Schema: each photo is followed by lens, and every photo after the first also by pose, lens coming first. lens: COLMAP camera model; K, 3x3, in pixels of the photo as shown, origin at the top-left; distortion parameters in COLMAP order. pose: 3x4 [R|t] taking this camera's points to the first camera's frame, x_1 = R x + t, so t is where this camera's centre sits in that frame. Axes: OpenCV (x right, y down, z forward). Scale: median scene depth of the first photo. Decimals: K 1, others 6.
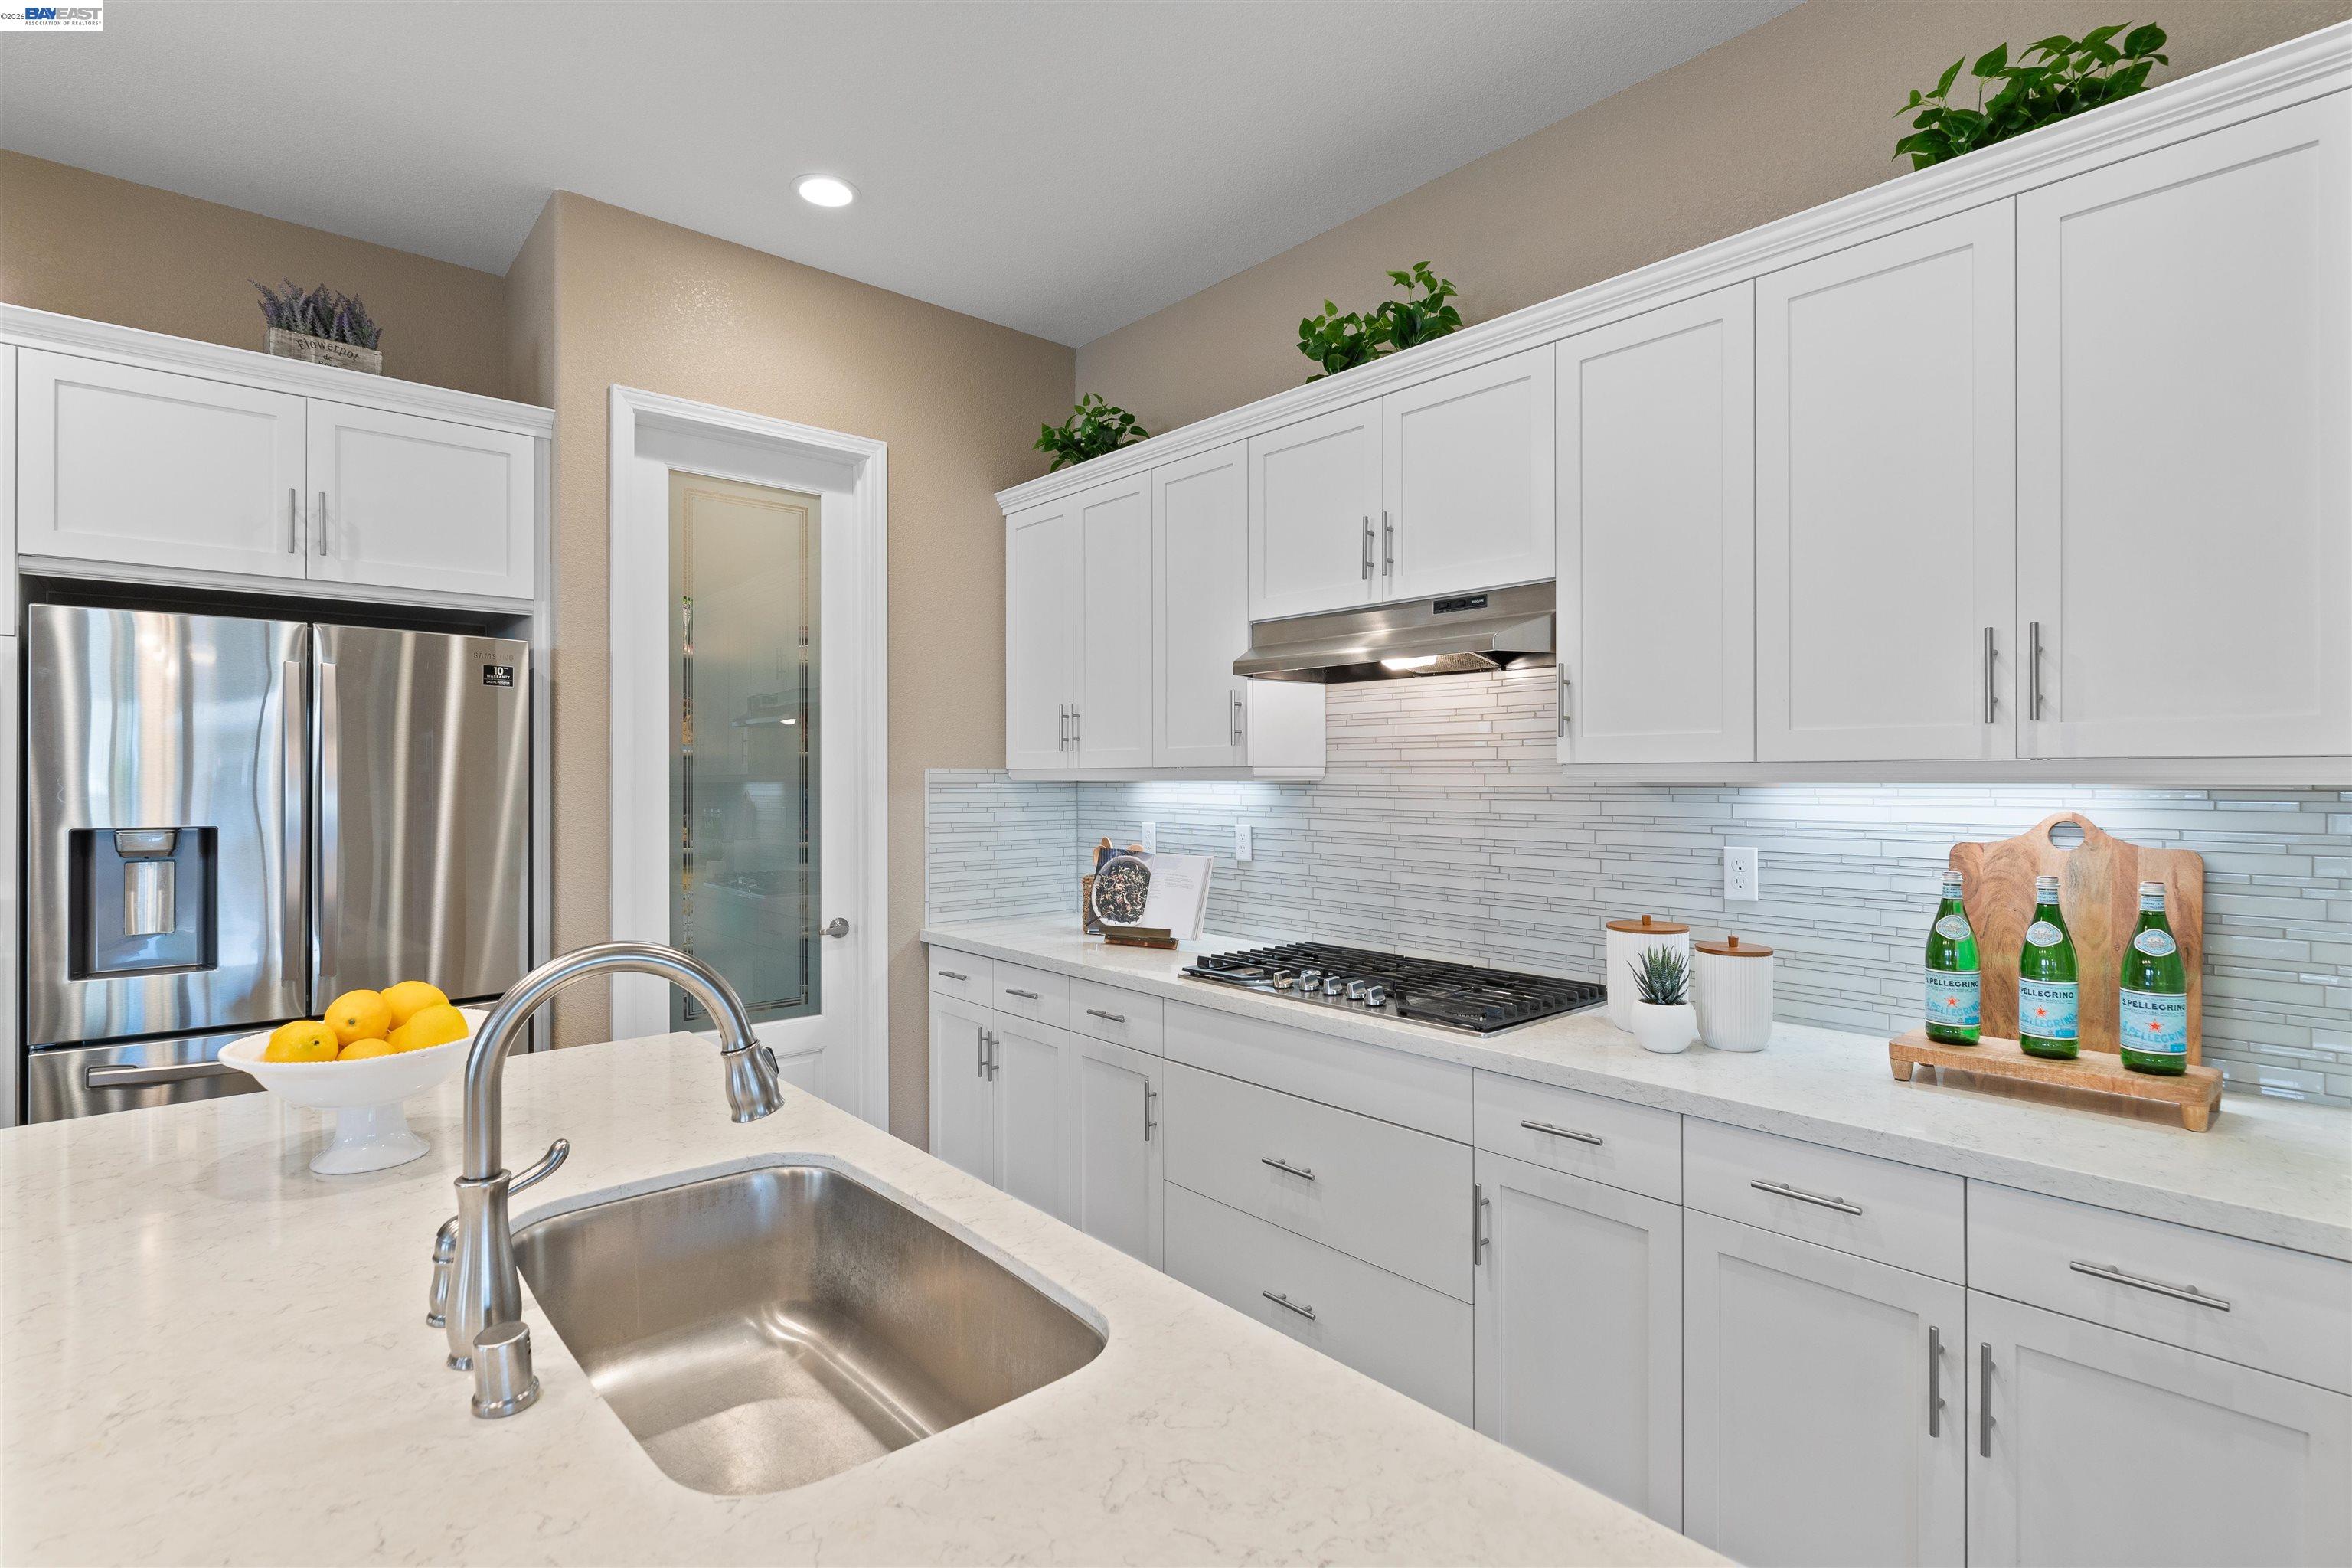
lens RADIAL K [[1125.0, 0, 1172.2], [0, 1125.0, 773.7], [0, 0, 1]] dist [0.000487, 0.000171]
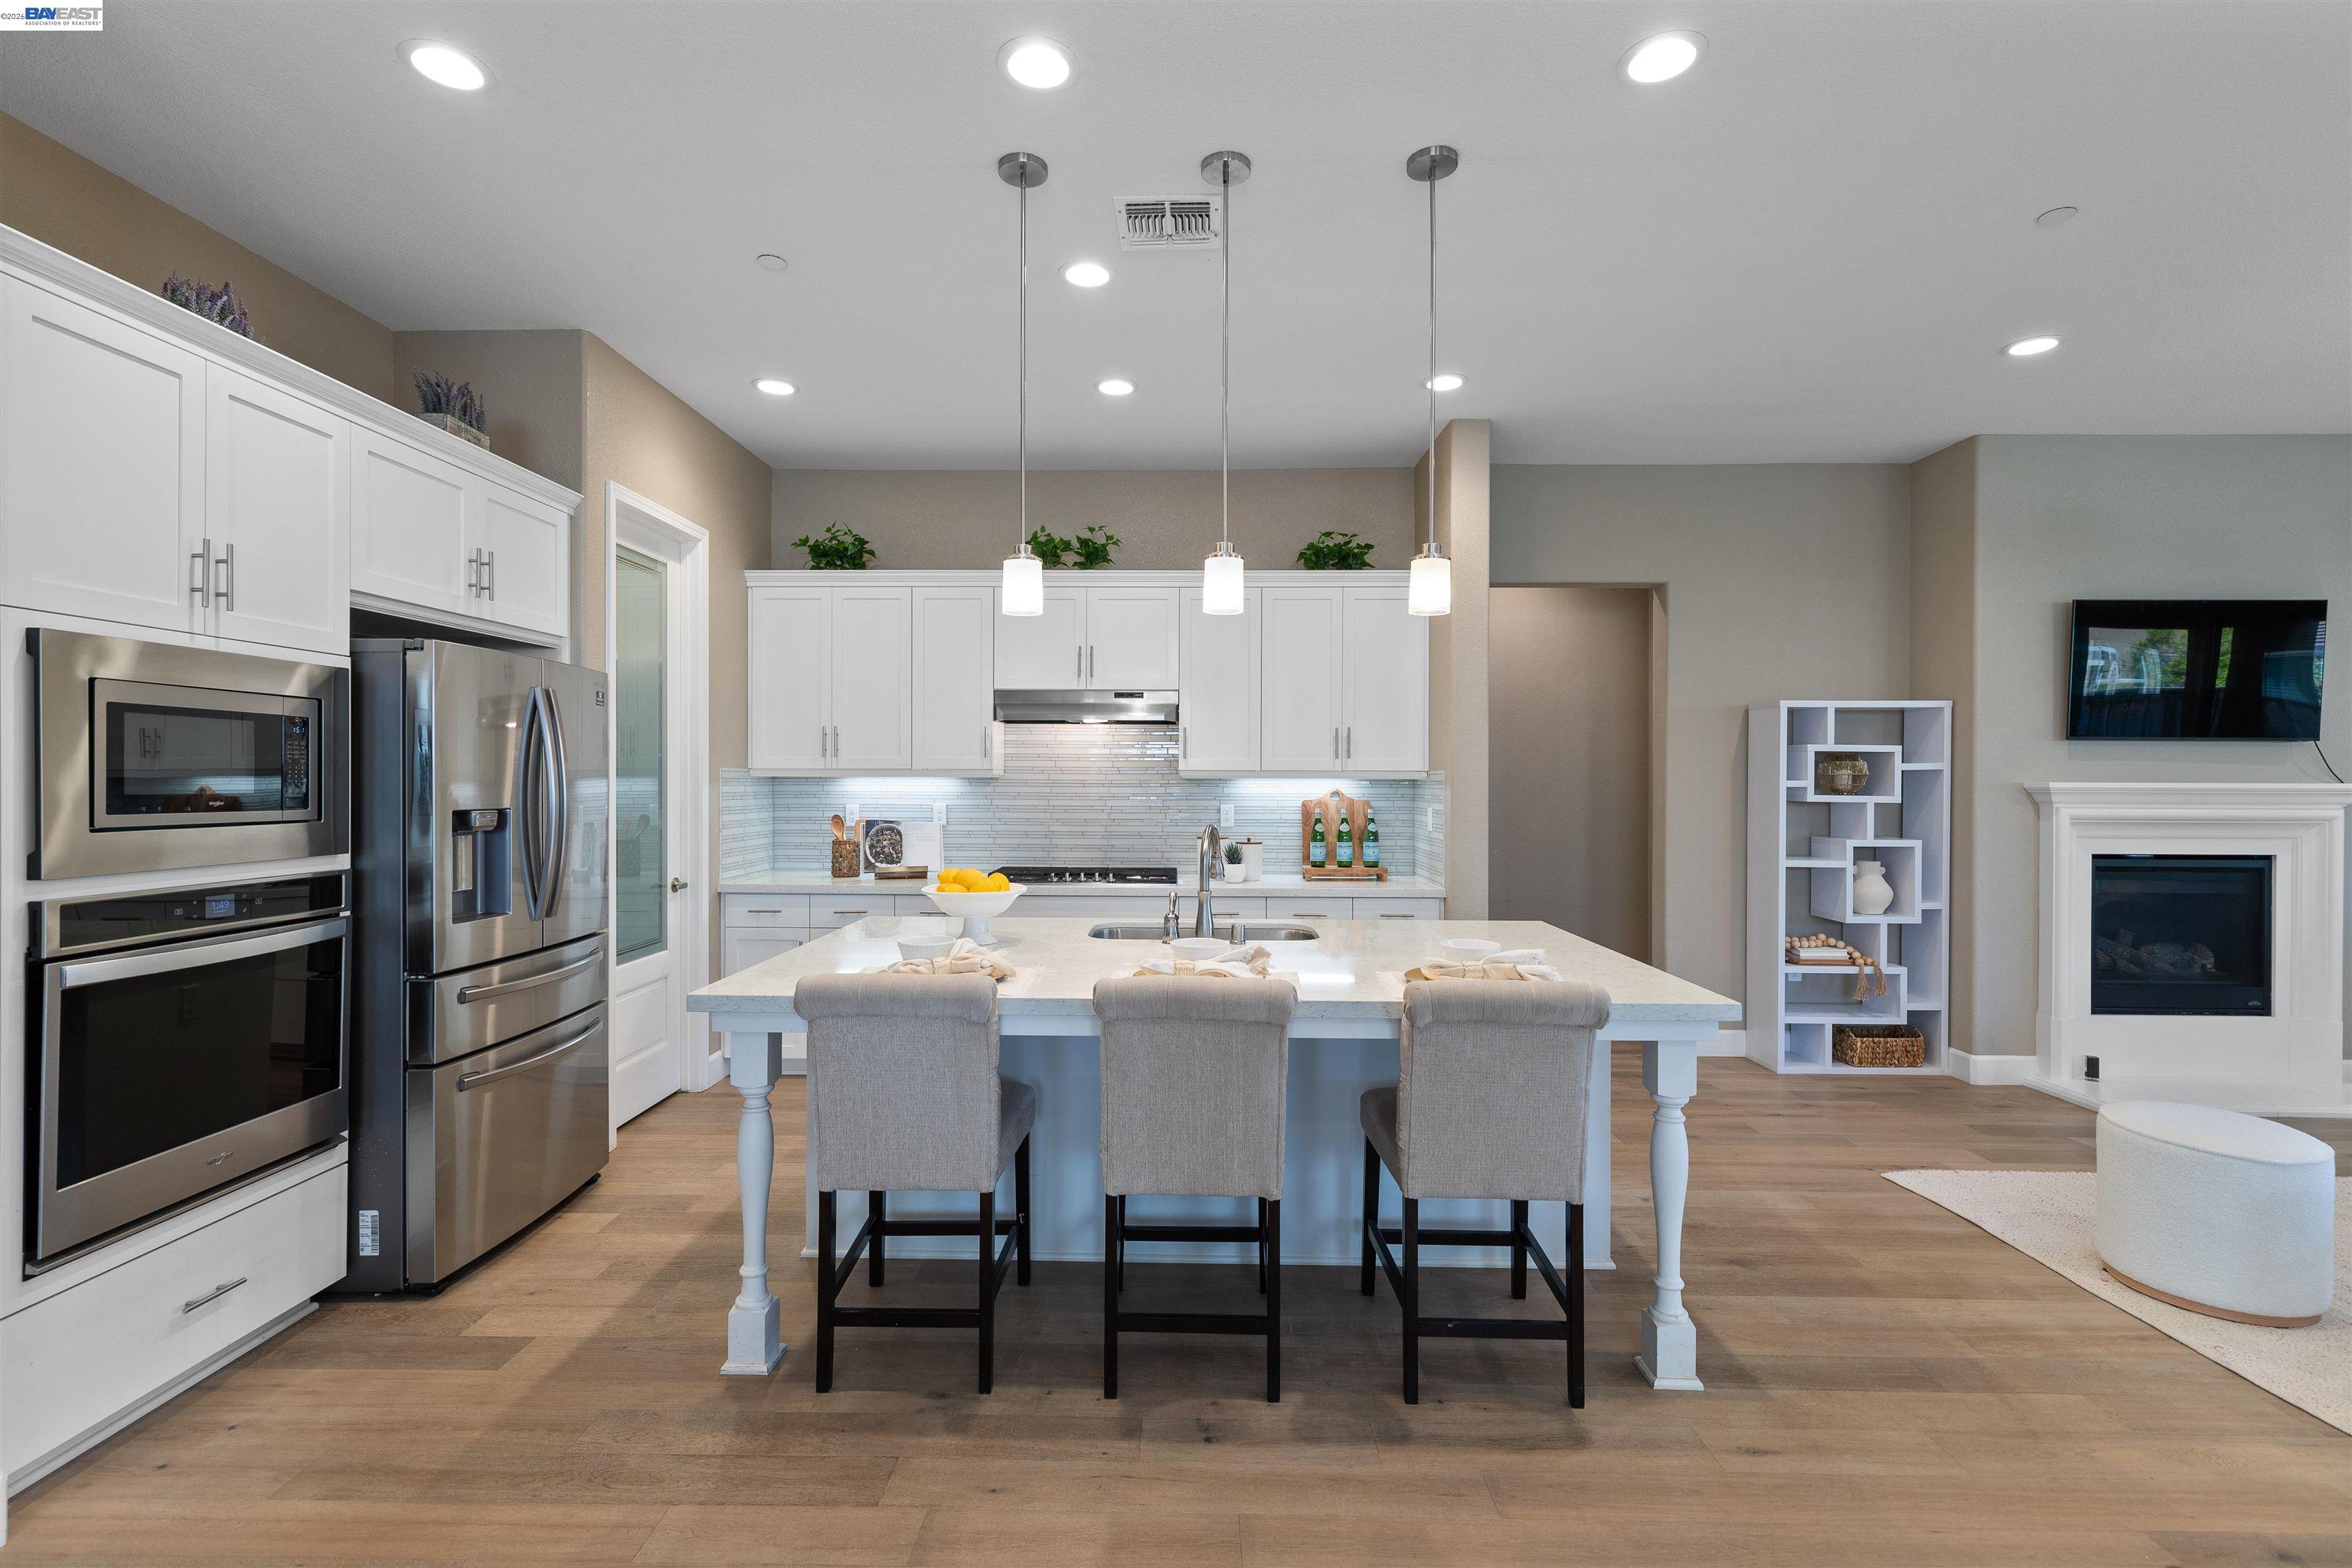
lens RADIAL K [[1073.2, 0, 1175.8], [0, 1073.2, 783.8], [0, 0, 1]] dist [-0.000366, -0.000060]
pose [[0.668281, -0.000963, 0.743908, -1.055453], [-0.007158, 0.999945, 0.007725, 0.001592], [-0.743874, -0.010487, 0.668237, -0.383362]]
